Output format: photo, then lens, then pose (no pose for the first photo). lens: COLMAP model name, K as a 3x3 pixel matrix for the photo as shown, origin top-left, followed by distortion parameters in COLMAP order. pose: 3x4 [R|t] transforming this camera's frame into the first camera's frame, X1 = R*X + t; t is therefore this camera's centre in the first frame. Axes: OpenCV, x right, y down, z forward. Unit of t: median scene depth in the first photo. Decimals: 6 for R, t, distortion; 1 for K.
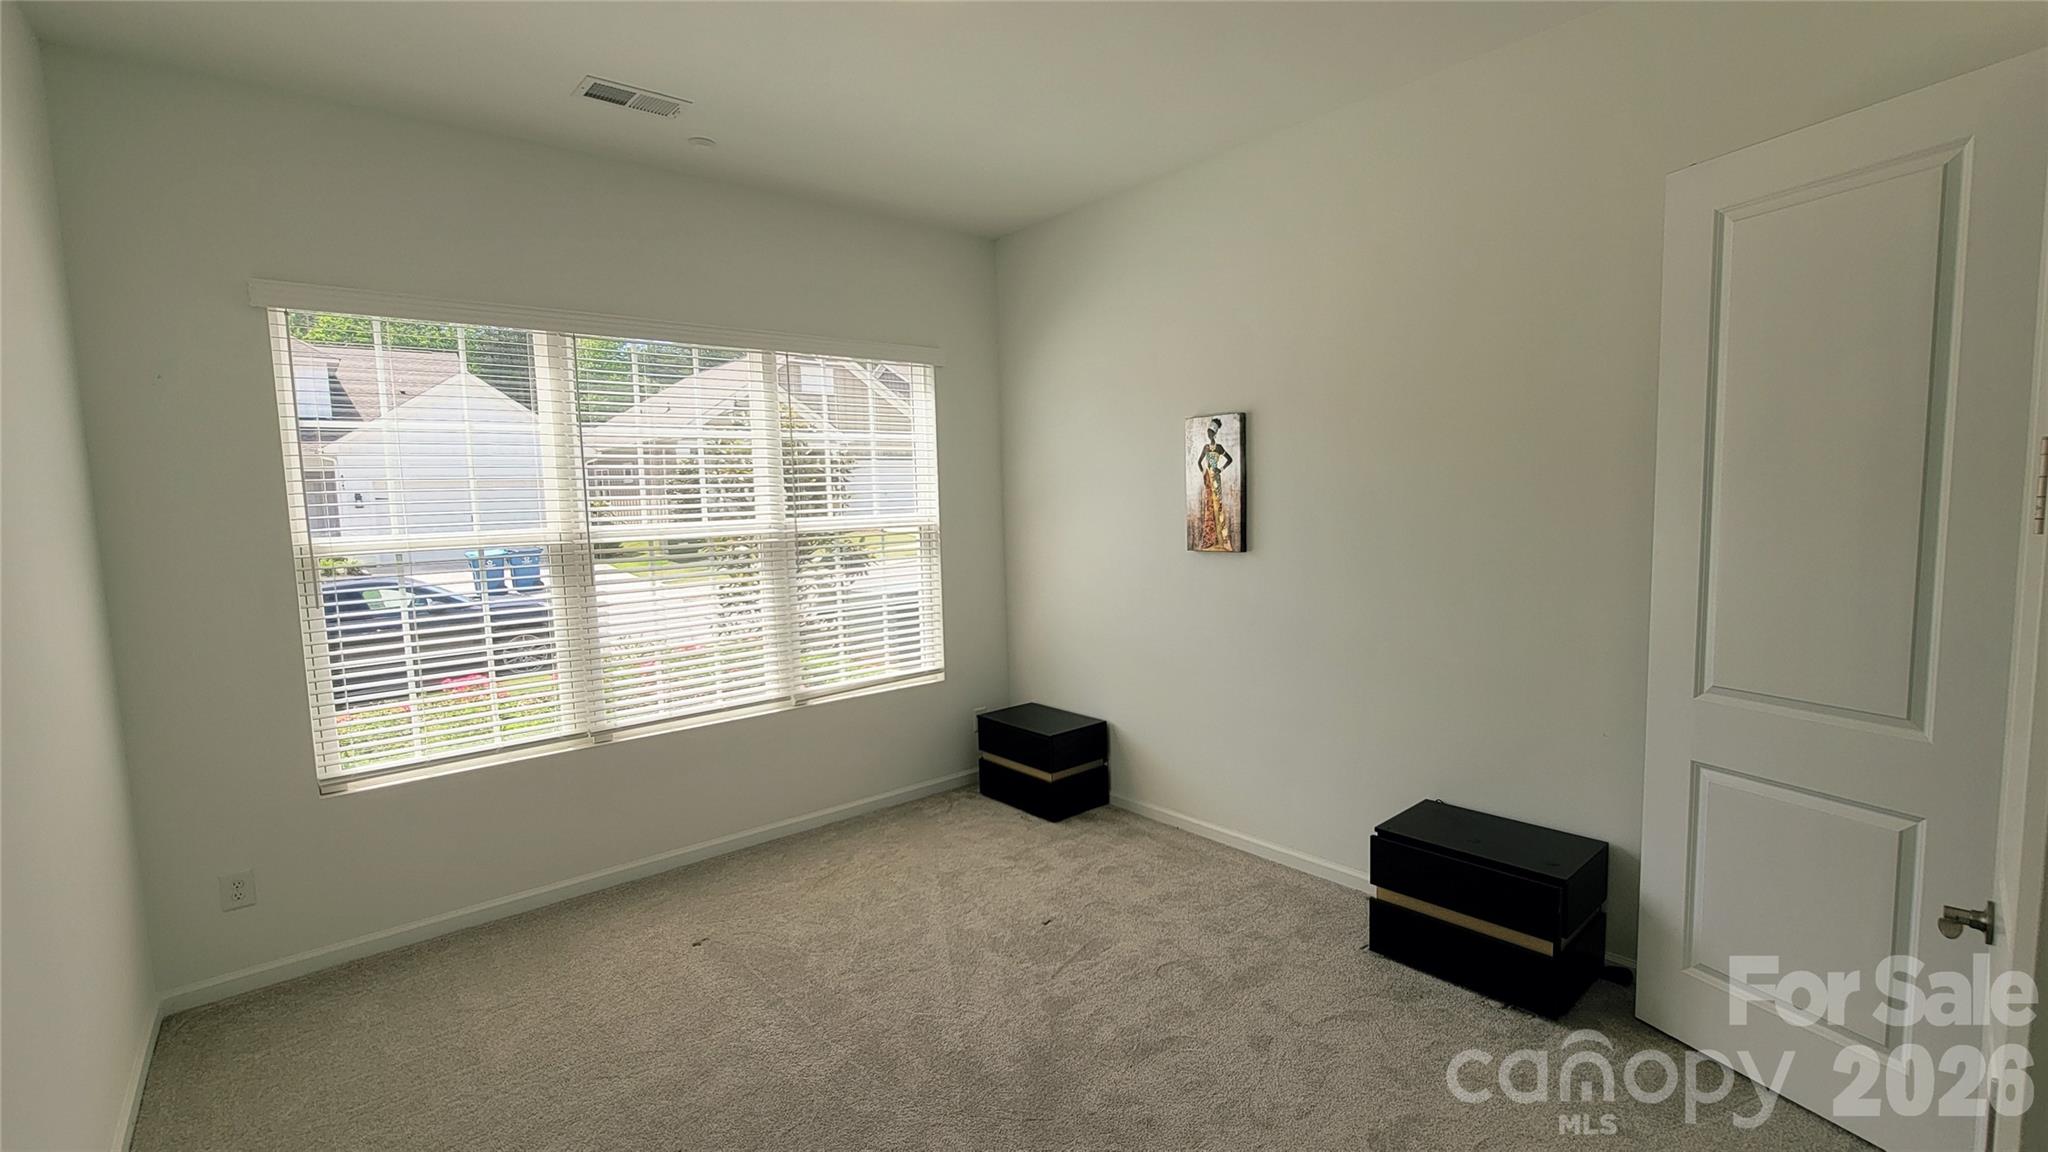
lens RADIAL K [[887.5, 0, 1032.5], [0, 887.5, 576.8], [0, 0, 1]] dist [-0.008261, -0.000039]
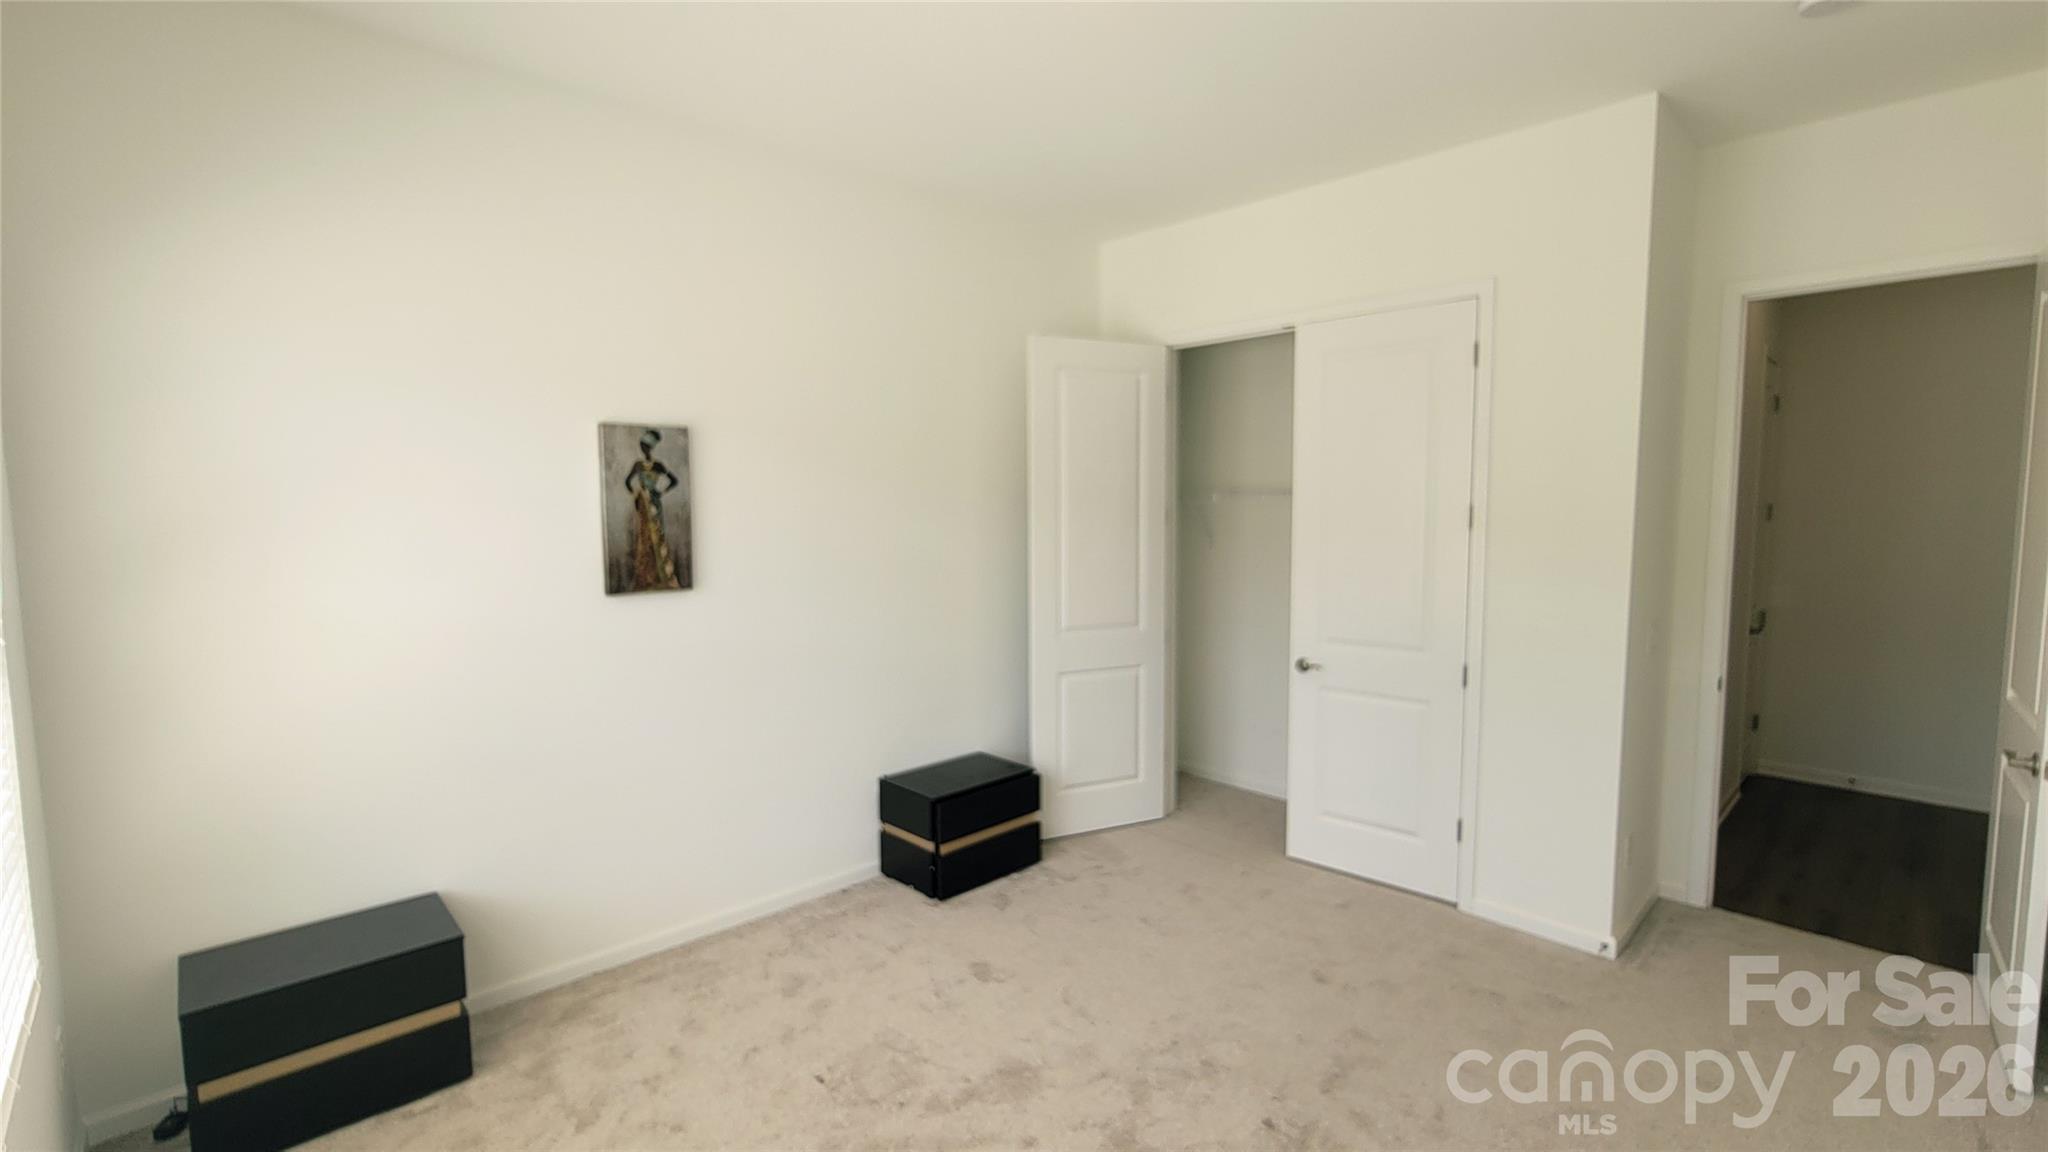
lens RADIAL K [[887.5, 0, 1032.5], [0, 887.5, 576.8], [0, 0, 1]] dist [-0.008261, -0.000039]
pose [[-0.059835, -0.051468, 0.996881, -0.628053], [0.092009, 0.994134, 0.056848, -0.057771], [-0.993959, 0.095124, -0.054748, 0.705669]]
